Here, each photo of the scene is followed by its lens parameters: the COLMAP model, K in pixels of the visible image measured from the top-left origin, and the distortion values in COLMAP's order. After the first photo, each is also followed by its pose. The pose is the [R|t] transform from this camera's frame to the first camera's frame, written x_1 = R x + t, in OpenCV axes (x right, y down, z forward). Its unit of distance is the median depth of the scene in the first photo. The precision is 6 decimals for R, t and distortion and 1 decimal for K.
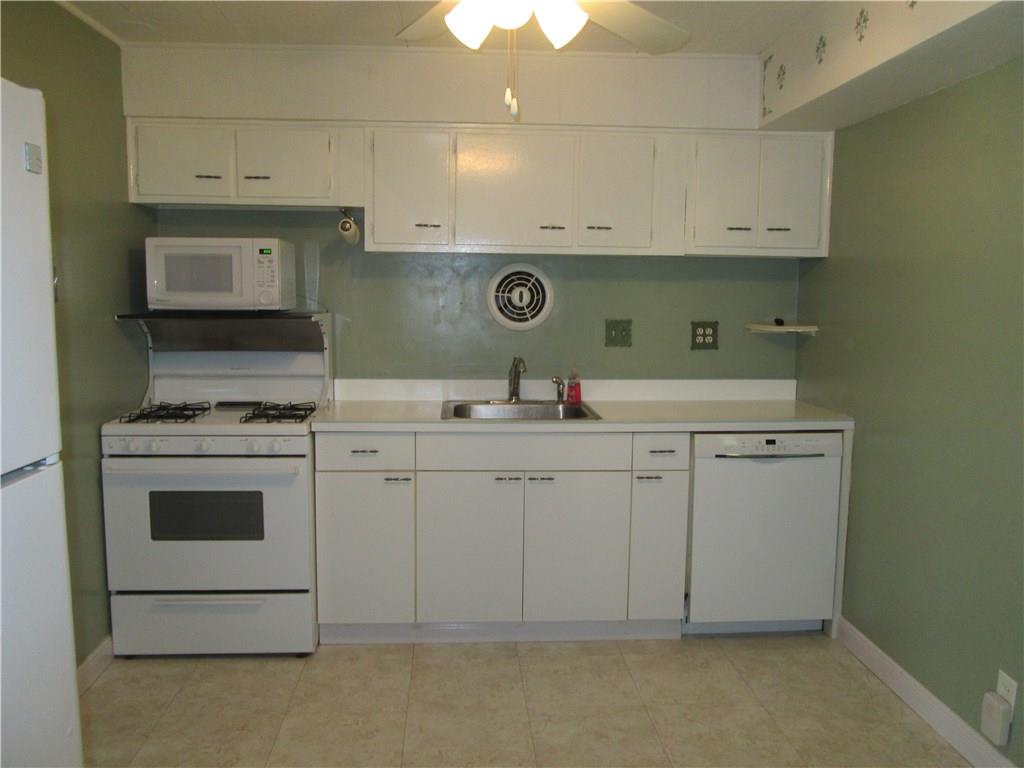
lens RADIAL K [[859.3, 0, 505.7], [0, 859.3, 390.4], [0, 0, 1]] dist [-0.035652, 0.002738]
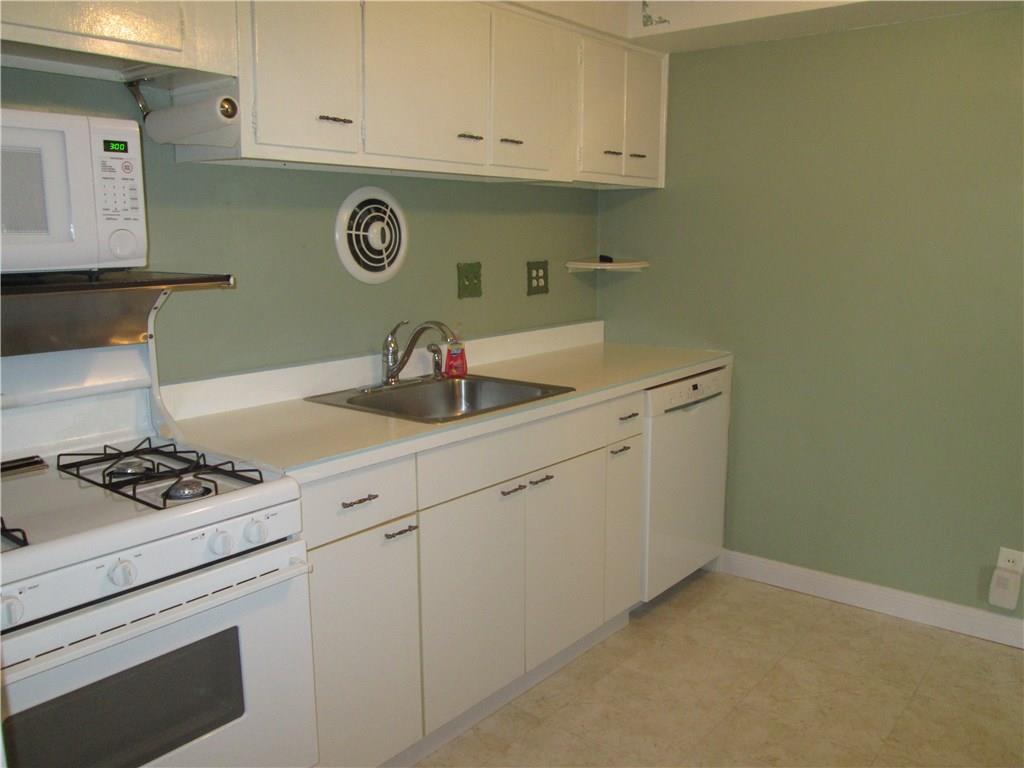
lens RADIAL K [[859.3, 0, 505.7], [0, 859.3, 390.4], [0, 0, 1]] dist [-0.035652, 0.002738]
pose [[0.668004, -0.145342, 0.729827, -0.444755], [0.096628, 0.989379, 0.108588, -0.050260], [-0.737858, -0.002016, 0.674953, 0.453800]]
